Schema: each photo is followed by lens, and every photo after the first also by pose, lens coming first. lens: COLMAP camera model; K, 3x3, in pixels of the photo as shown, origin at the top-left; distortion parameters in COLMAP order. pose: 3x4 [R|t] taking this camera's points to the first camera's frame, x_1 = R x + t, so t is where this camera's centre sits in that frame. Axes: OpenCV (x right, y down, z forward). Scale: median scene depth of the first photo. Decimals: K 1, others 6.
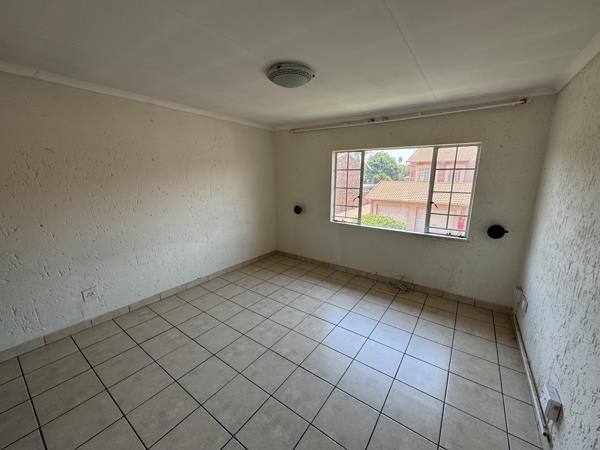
lens RADIAL K [[239.7, 0, 300.0], [0, 239.7, 225.0], [0, 0, 1]] dist [-0.001126, 0.000436]
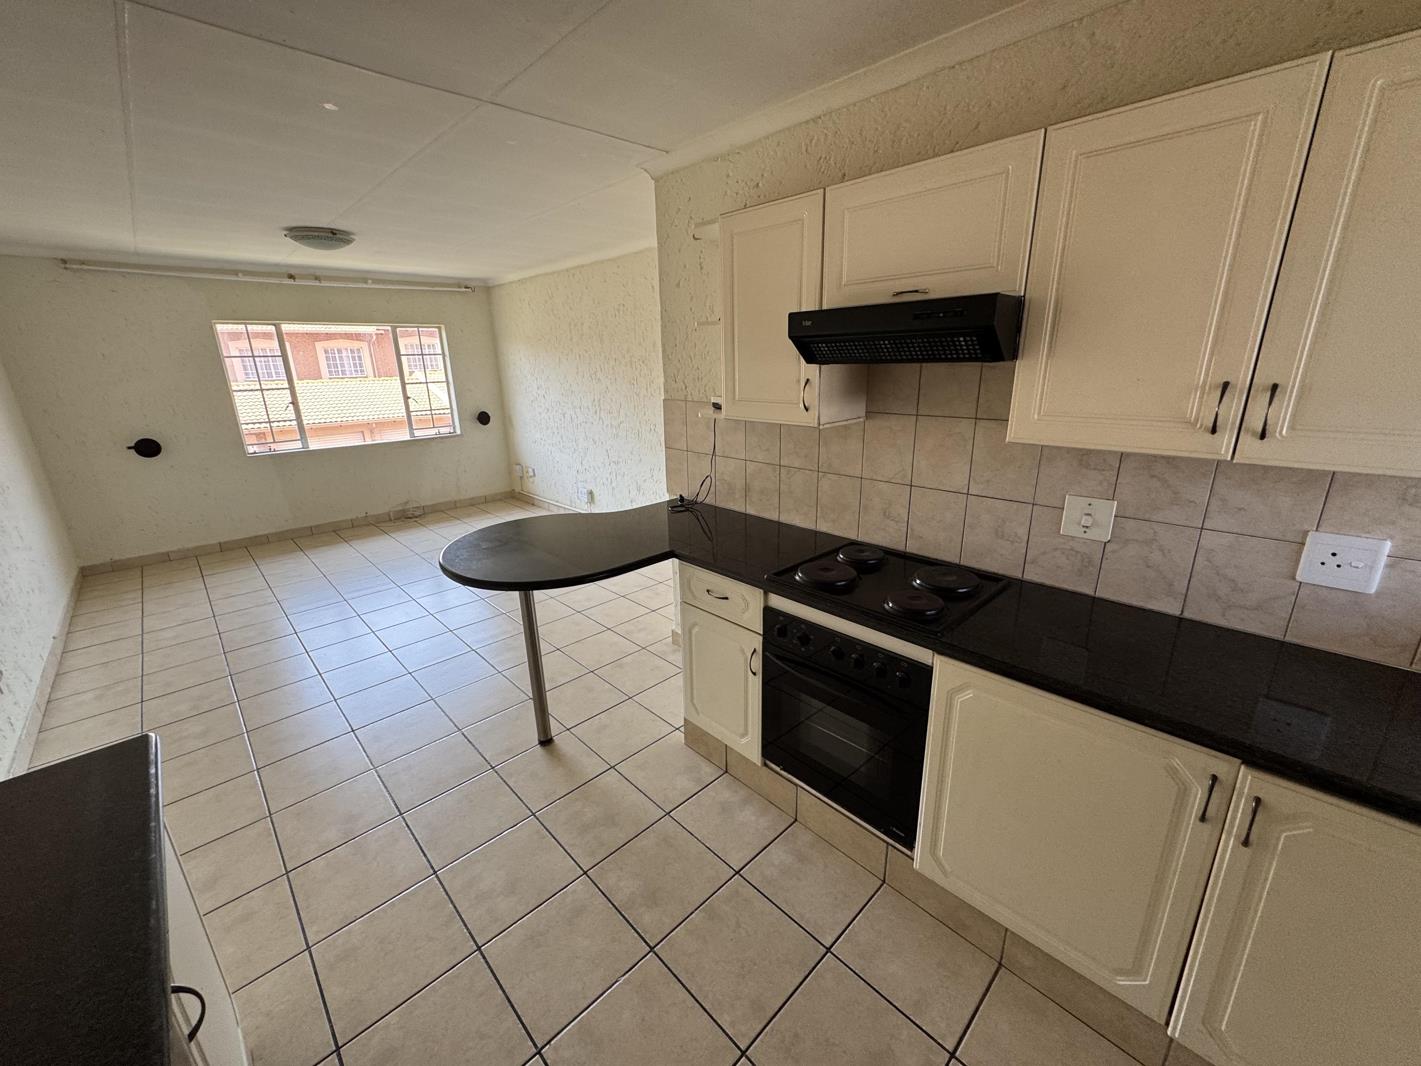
lens RADIAL K [[567.7, 0, 710.5], [0, 567.7, 533.0], [0, 0, 1]] dist [-0.001126, 0.000436]
pose [[0.179060, -0.301374, 0.936542, -1.092871], [0.223010, 0.939582, 0.259714, 0.058842], [-0.958230, 0.162354, 0.235451, -0.307474]]
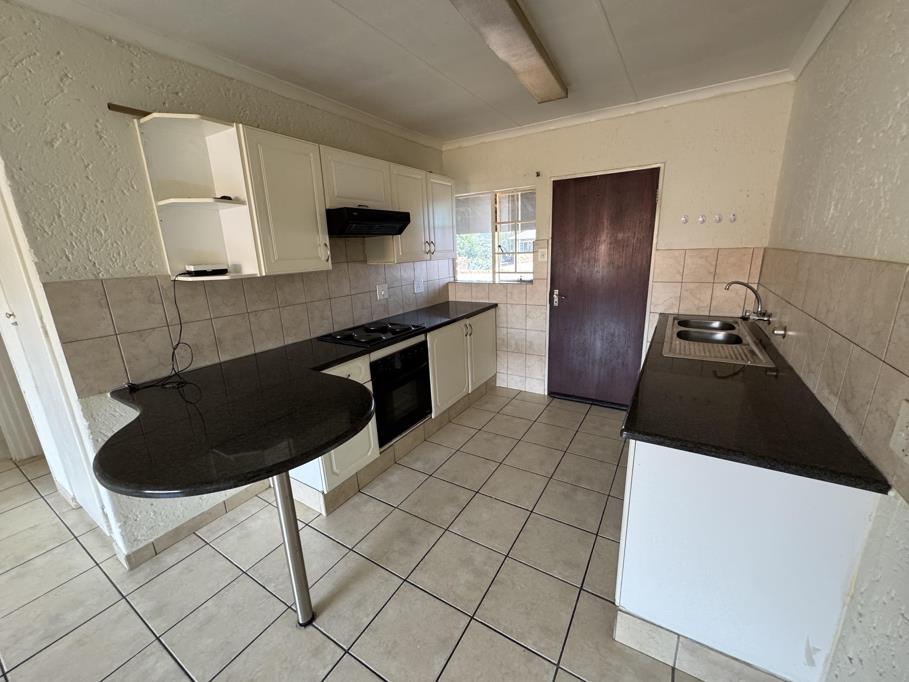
lens RADIAL K [[363.1, 0, 454.5], [0, 363.1, 341.0], [0, 0, 1]] dist [-0.001126, 0.000436]
pose [[-0.996746, 0.050324, -0.062972, -0.698127], [0.017436, 0.897293, 0.441090, -0.040607], [0.078702, 0.438557, -0.895251, 0.366807]]
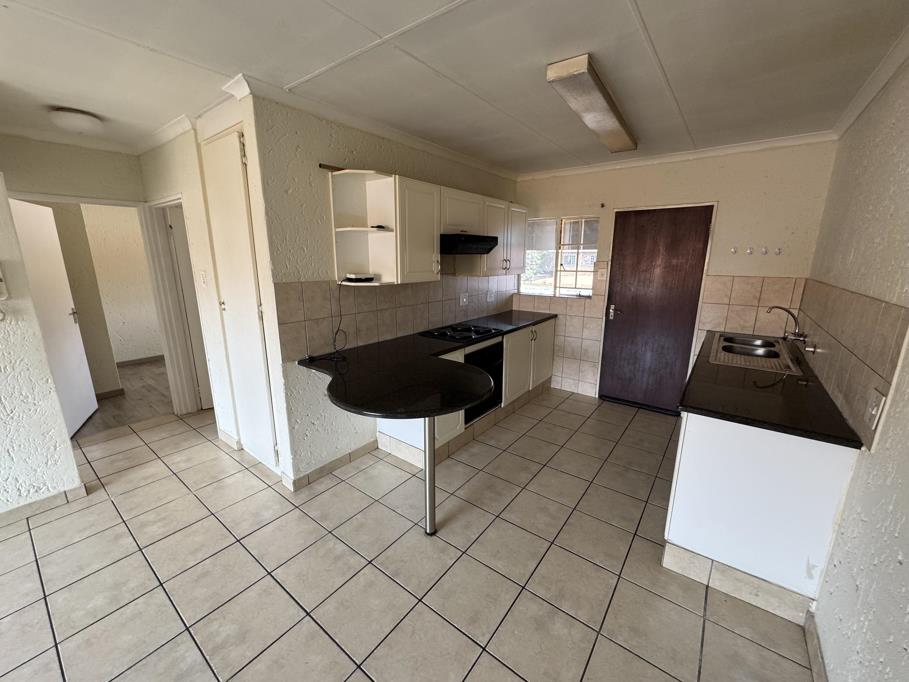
lens RADIAL K [[363.1, 0, 454.5], [0, 363.1, 341.0], [0, 0, 1]] dist [-0.001126, 0.000436]
pose [[-0.999644, -0.012115, 0.023769, -0.581653], [-0.001030, 0.907801, 0.419400, -0.096451], [-0.026658, 0.419226, -0.907490, 0.526003]]
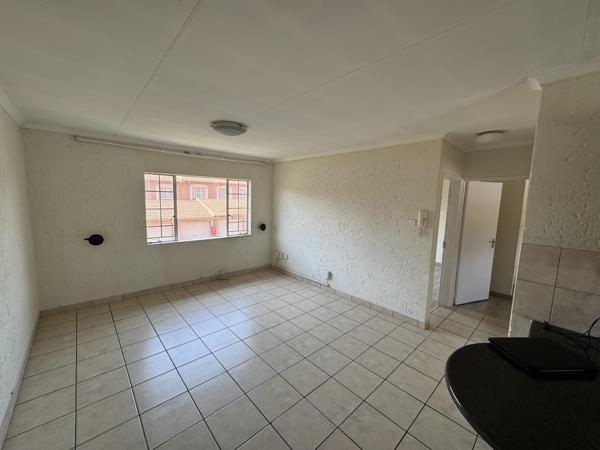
lens RADIAL K [[239.7, 0, 300.0], [0, 239.7, 225.0], [0, 0, 1]] dist [-0.001126, 0.000436]
pose [[0.200370, -0.114067, 0.973057, -0.787326], [0.174463, 0.981479, 0.079129, -0.070427], [-0.964062, 0.153908, 0.216559, 0.234508]]
